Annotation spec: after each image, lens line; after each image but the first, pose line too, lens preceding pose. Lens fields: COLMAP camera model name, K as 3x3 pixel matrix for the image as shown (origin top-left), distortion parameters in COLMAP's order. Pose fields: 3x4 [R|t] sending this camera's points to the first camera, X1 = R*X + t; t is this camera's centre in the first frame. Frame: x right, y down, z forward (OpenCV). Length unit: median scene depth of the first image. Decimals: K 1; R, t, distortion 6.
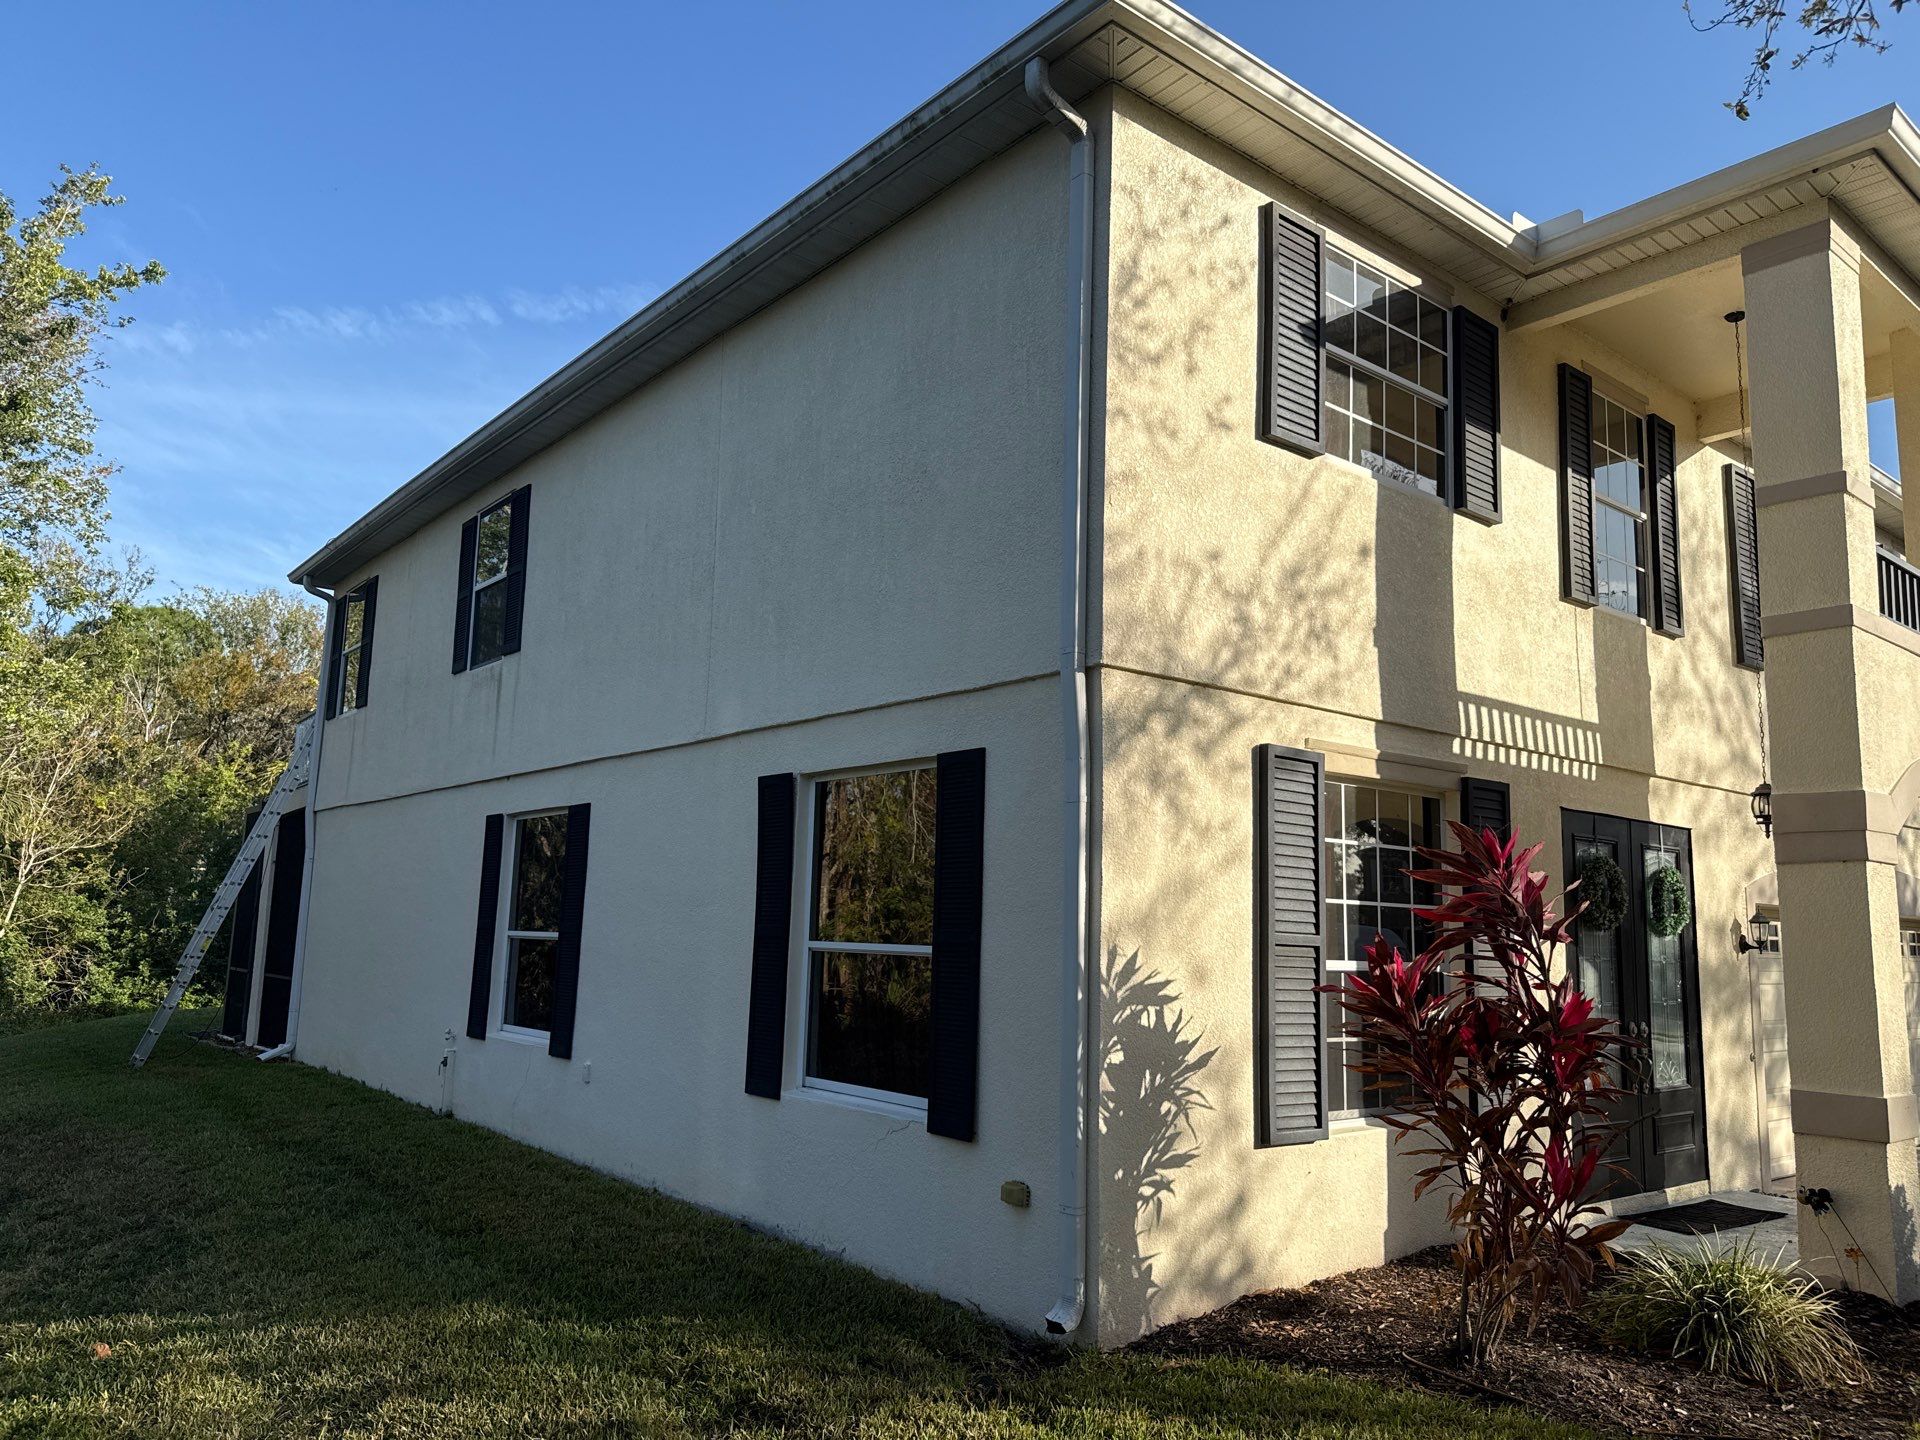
lens RADIAL K [[1372.4, 0, 960.6], [0, 1372.4, 756.3], [0, 0, 1]] dist [-0.008907, -0.002710]
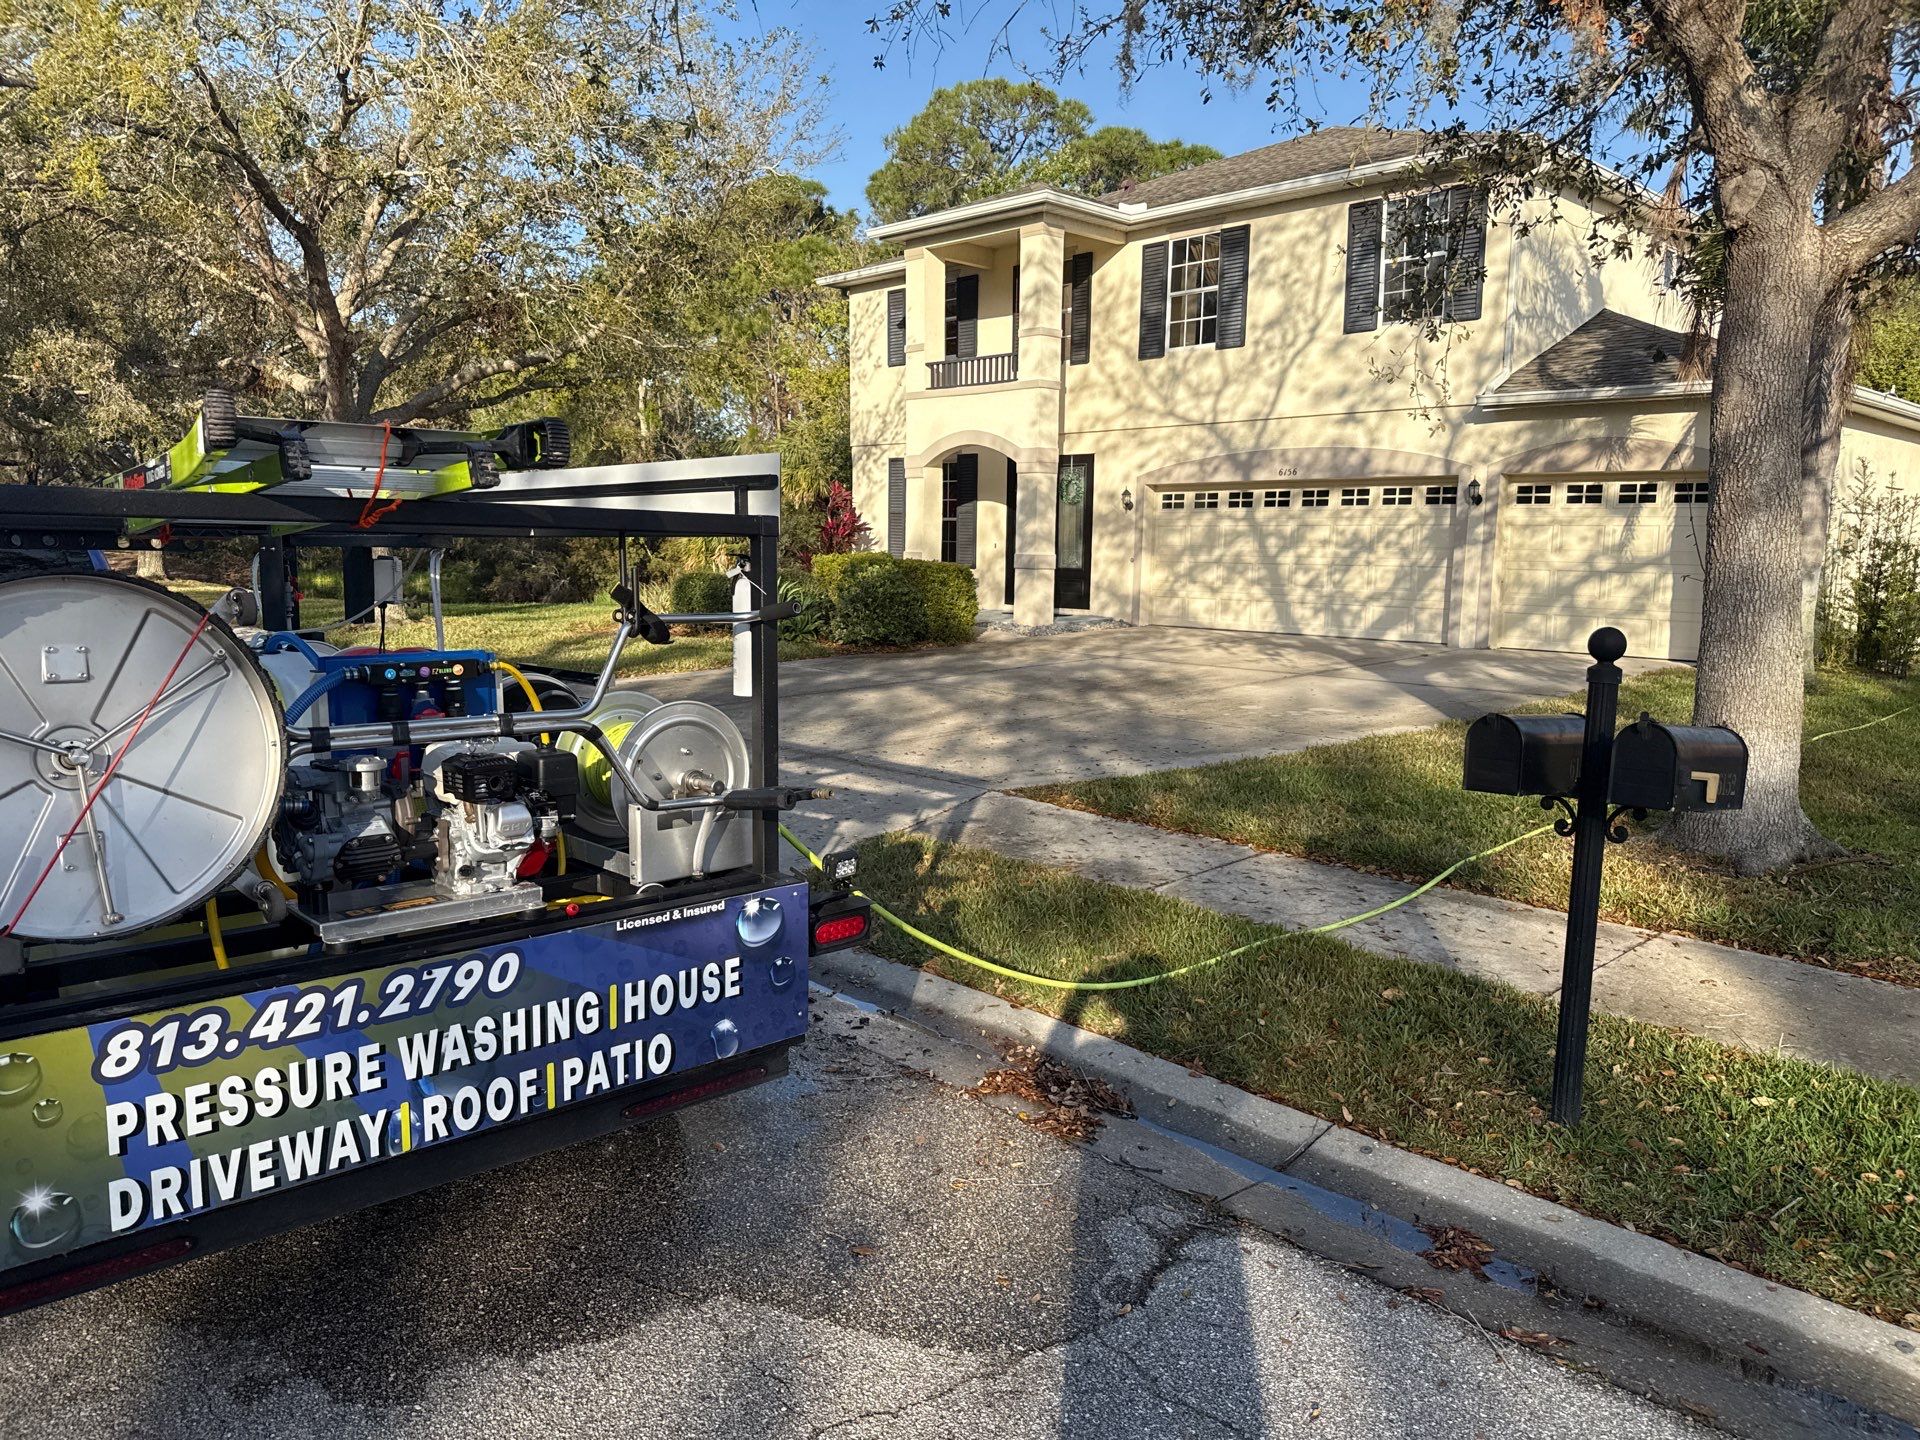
lens RADIAL K [[1338.5, 0, 969.9], [0, 1338.5, 728.1], [0, 0, 1]] dist [0.094164, -0.120817]
pose [[0.103092, 0.116885, -0.987780, 3.294242], [0.131934, 0.982690, 0.130052, 0.226081], [0.985883, -0.143730, 0.085886, 0.683165]]
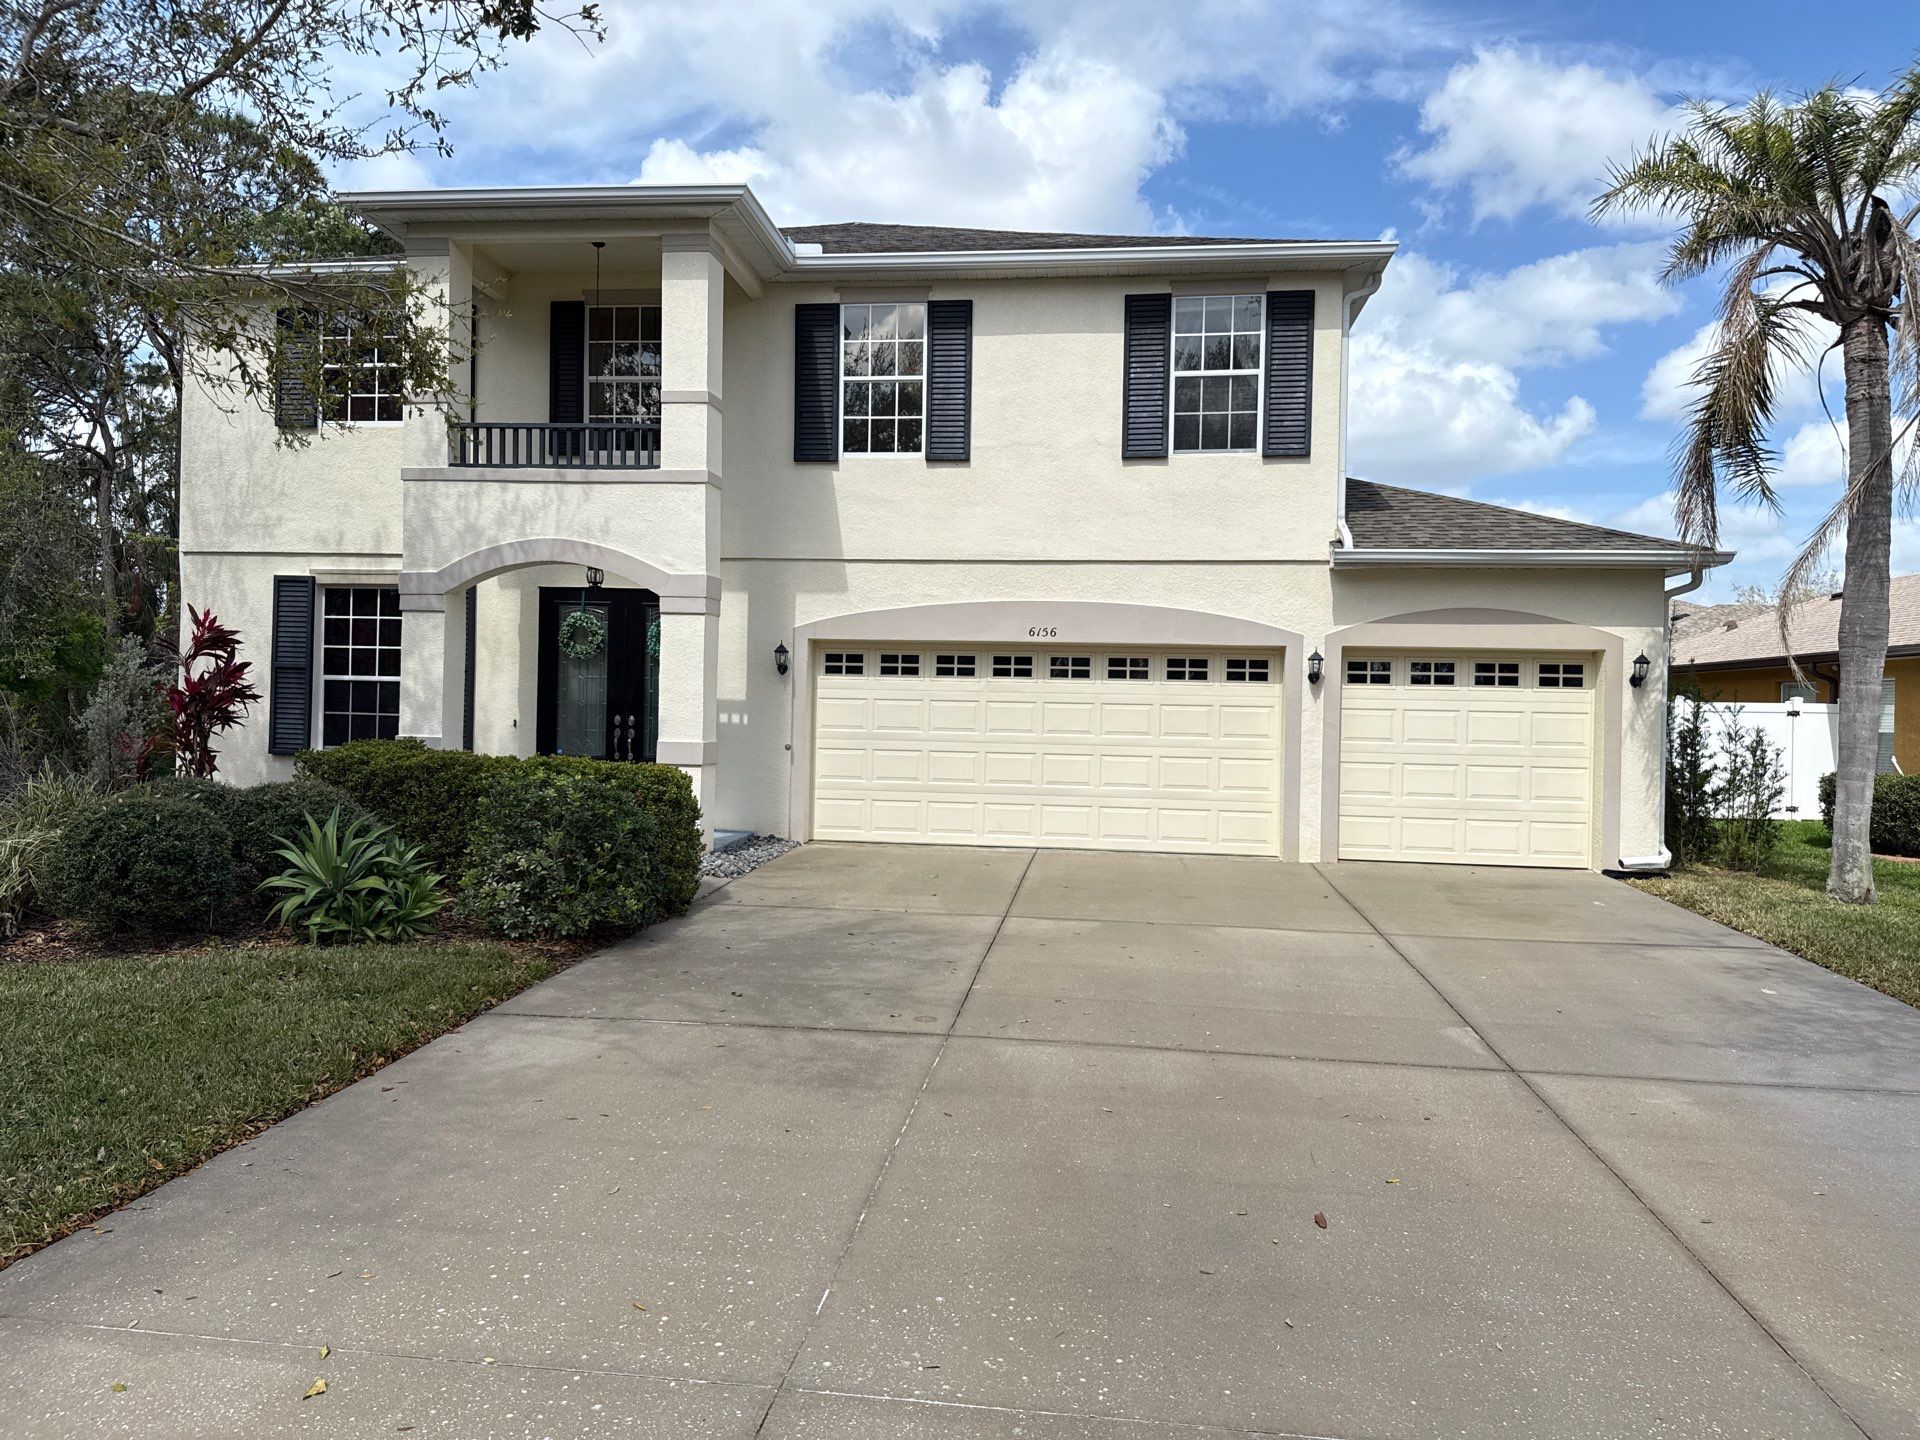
lens RADIAL K [[1328.5, 0, 960.0], [0, 1328.5, 720.0], [0, 0, 1]] dist [0.092649, -0.120373]
pose [[0.696949, -0.010878, -0.717038, 2.142216], [0.100022, 0.991586, 0.082177, 0.127741], [0.710111, -0.128993, 0.692173, 0.216174]]
